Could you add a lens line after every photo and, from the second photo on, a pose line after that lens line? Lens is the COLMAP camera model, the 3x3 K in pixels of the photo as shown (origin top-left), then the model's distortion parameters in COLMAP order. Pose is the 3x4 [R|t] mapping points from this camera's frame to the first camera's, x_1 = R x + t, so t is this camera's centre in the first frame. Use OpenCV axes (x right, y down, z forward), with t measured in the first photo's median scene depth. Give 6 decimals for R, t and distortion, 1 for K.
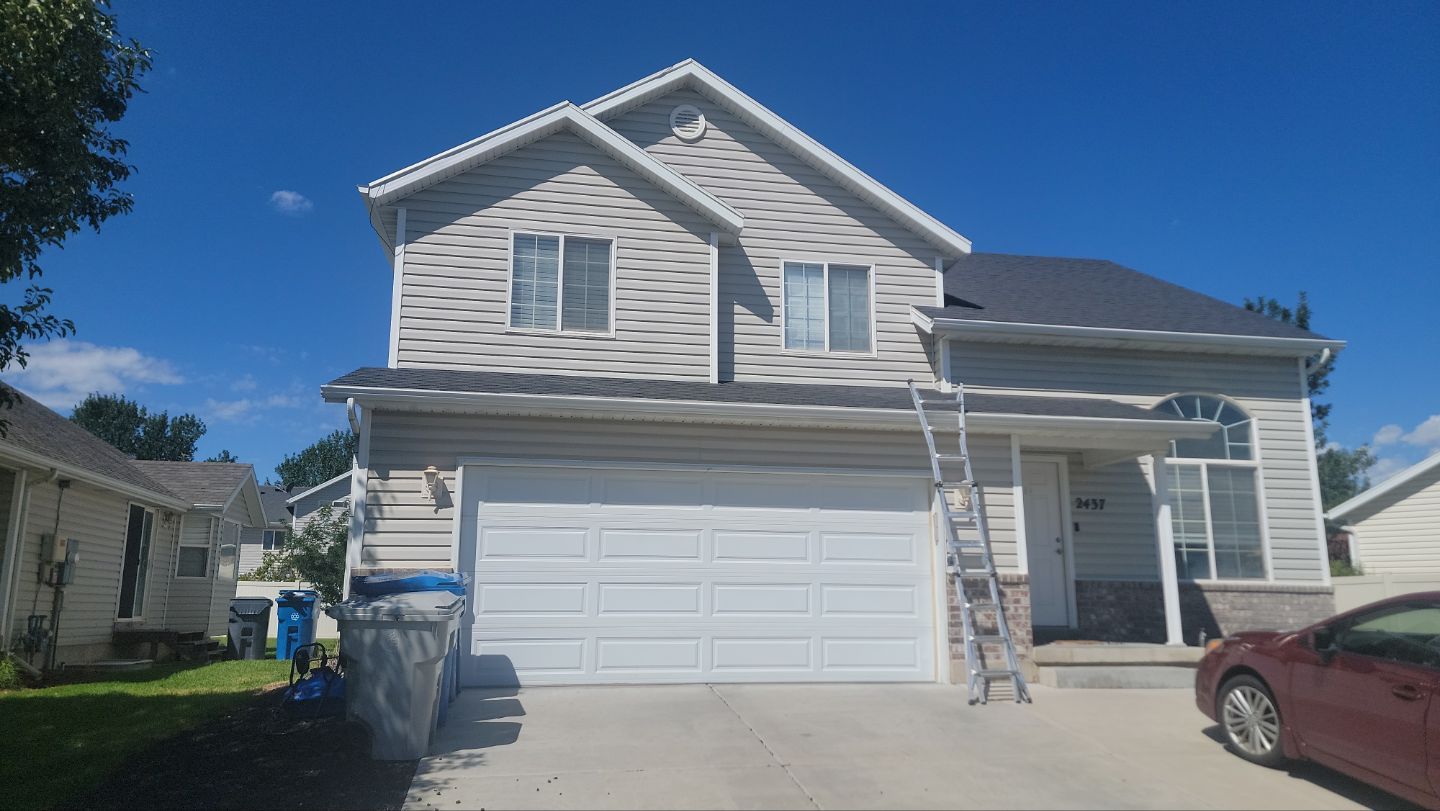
lens RADIAL K [[1016.4, 0, 728.8], [0, 1016.4, 414.4], [0, 0, 1]] dist [0.070464, -0.035689]
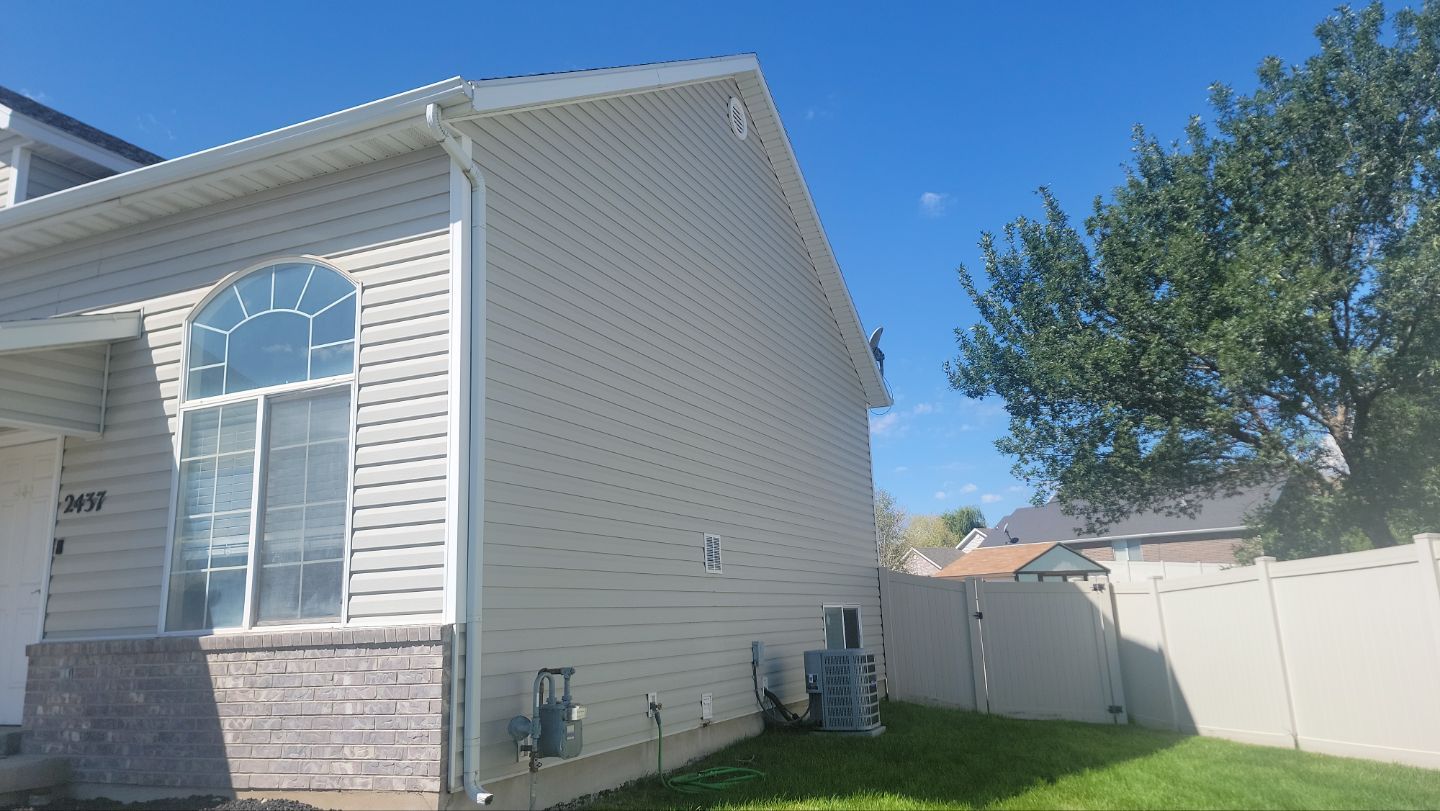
lens RADIAL K [[1016.4, 0, 717.1], [0, 1016.4, 393.9], [0, 0, 1]] dist [0.070464, -0.035689]
pose [[0.815366, -0.158030, -0.556960, 0.985196], [0.150042, 0.986836, -0.060346, 0.117952], [0.559165, -0.034363, 0.828344, 0.744542]]
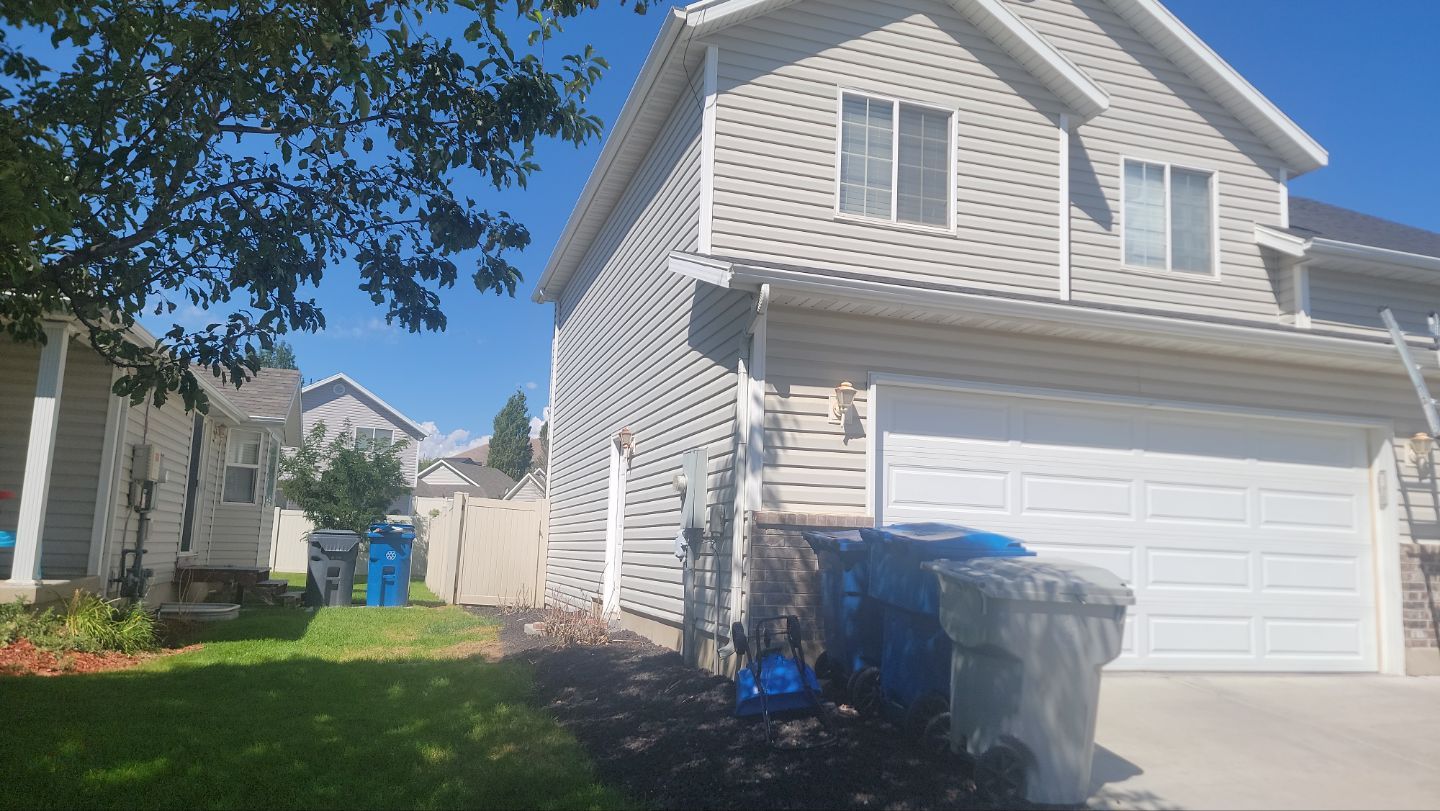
lens RADIAL K [[1016.4, 0, 756.6], [0, 1016.4, 417.0], [0, 0, 1]] dist [0.070464, -0.035689]
pose [[0.990394, 0.046832, 0.130098, -0.353592], [-0.054557, 0.996913, 0.056460, 0.029383], [-0.127053, -0.063015, 0.989892, 0.206353]]
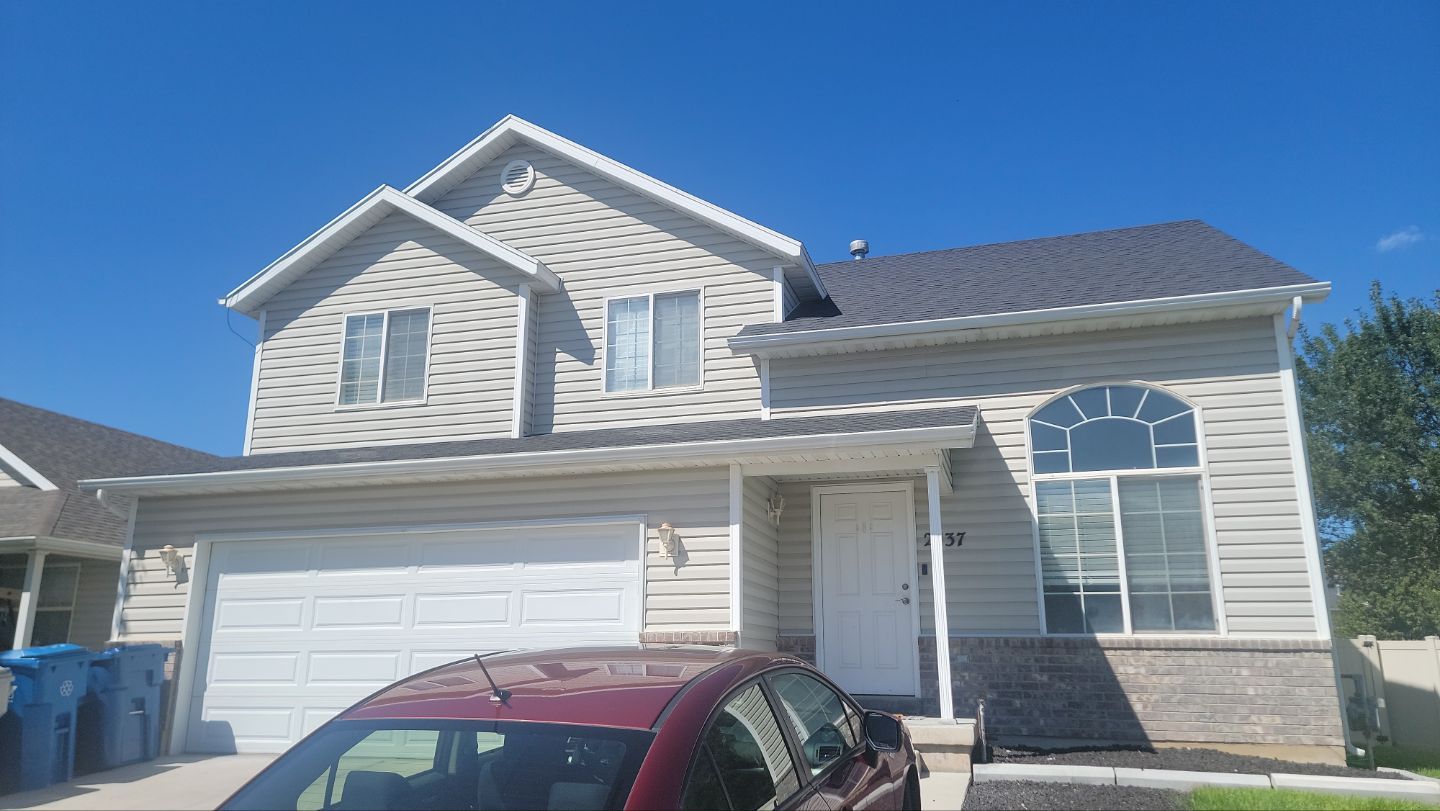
lens RADIAL K [[1016.4, 0, 718.6], [0, 1016.4, 422.0], [0, 0, 1]] dist [0.070464, -0.035689]
pose [[0.886793, -0.108977, -0.449135, 0.577874], [0.087914, 0.993834, -0.067559, 0.035877], [0.453728, 0.020425, 0.890906, 0.219154]]
